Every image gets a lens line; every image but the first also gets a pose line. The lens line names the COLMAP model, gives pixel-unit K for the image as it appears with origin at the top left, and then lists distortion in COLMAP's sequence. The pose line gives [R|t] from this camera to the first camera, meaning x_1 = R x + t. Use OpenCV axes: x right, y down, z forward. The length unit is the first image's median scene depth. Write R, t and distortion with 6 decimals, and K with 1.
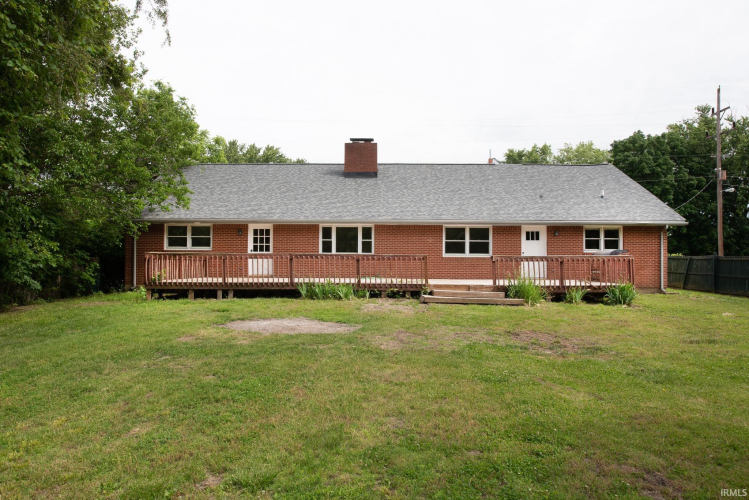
lens RADIAL K [[480.7, 0, 374.5], [0, 480.7, 250.0], [0, 0, 1]] dist [0.000323, -0.000015]
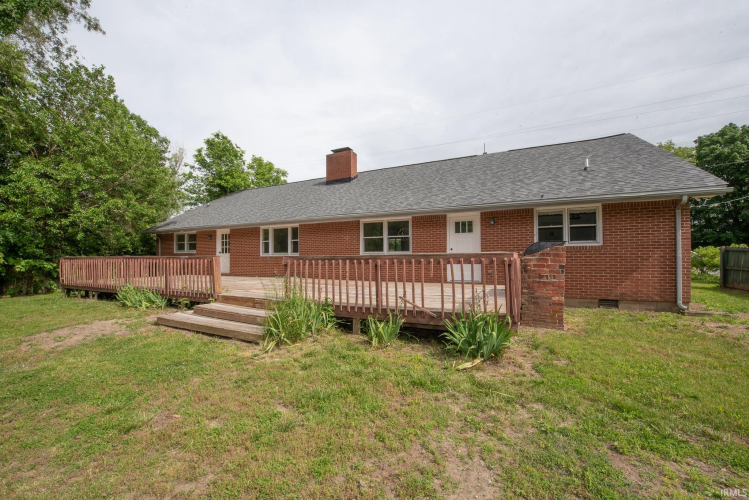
lens RADIAL K [[298.2, 0, 374.5], [0, 298.2, 250.0], [0, 0, 1]] dist [0.000058, -0.008116]
pose [[0.912478, -0.022462, -0.408508, 0.393474], [0.020709, 0.999748, -0.008715, 0.008956], [0.408601, -0.000507, 0.912713, 0.498370]]
